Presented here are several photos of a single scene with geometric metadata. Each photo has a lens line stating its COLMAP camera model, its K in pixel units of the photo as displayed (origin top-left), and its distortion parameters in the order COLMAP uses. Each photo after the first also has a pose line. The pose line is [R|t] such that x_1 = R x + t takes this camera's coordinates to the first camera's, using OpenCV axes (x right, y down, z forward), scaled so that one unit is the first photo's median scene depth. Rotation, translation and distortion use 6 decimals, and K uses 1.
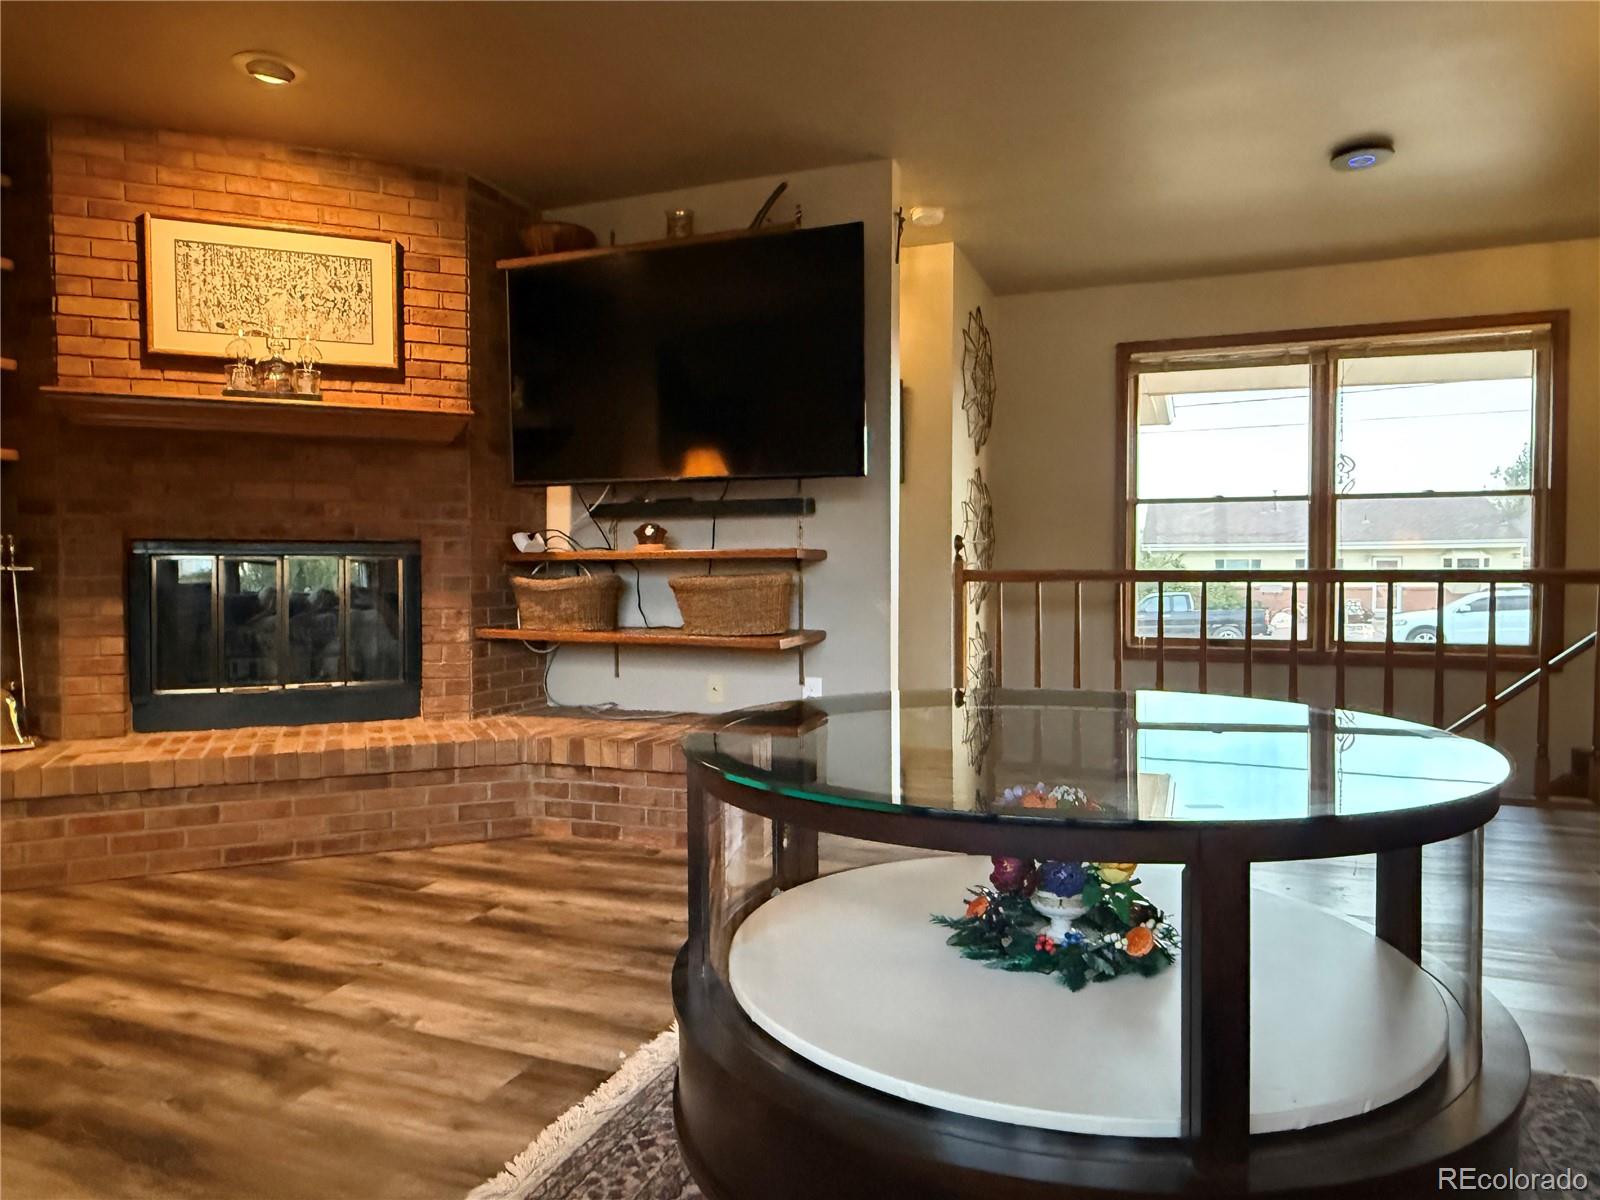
lens RADIAL K [[1022.4, 0, 787.6], [0, 1022.4, 597.6], [0, 0, 1]] dist [-0.004788, -0.004679]
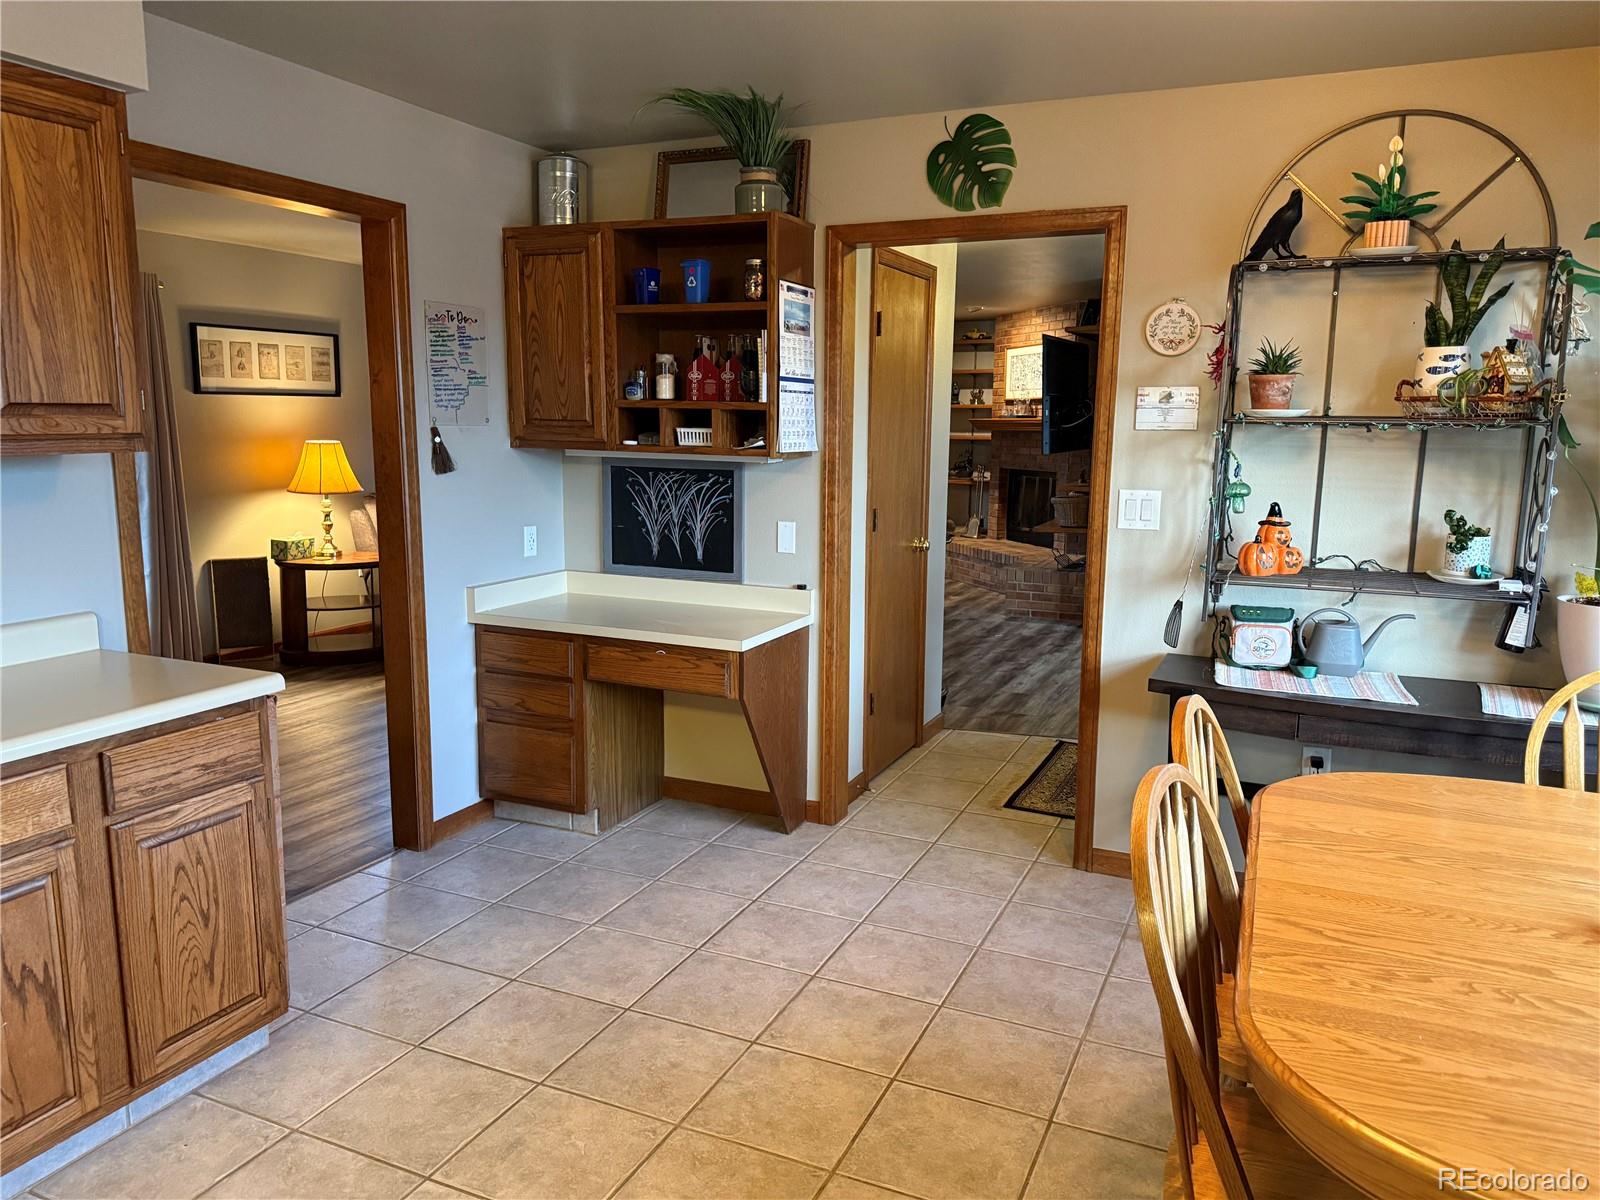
lens RADIAL K [[1139.1, 0, 800.8], [0, 1139.1, 598.0], [0, 0, 1]] dist [0.034631, -0.028132]
pose [[-0.066761, 0.157511, -0.985258, 2.985063], [-0.027890, 0.986781, 0.159644, -0.227009], [0.997379, 0.038137, -0.061486, 0.787102]]
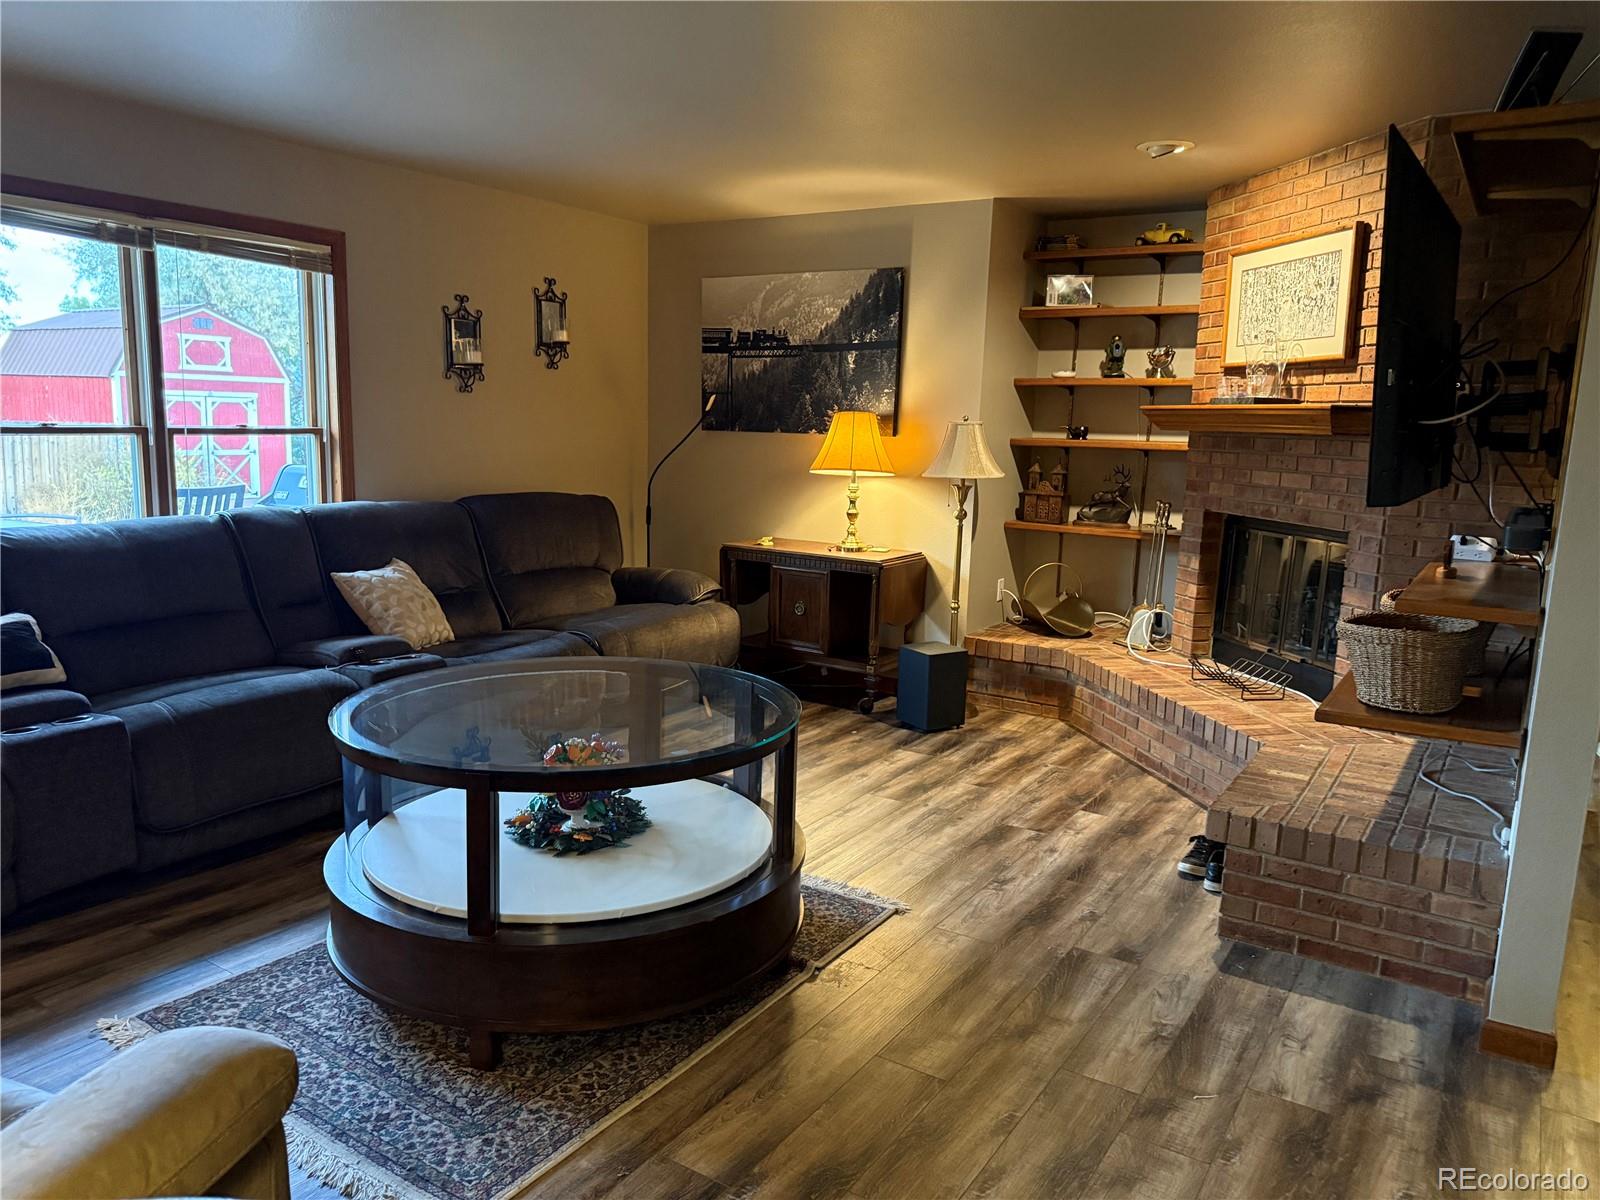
lens RADIAL K [[1139.1, 0, 795.4], [0, 1139.1, 605.3], [0, 0, 1]] dist [0.034631, -0.028132]
pose [[-0.210837, 0.160182, -0.964308, 1.080575], [-0.045940, 0.983769, 0.173459, -0.203691], [0.976441, 0.080872, -0.200056, 0.937226]]
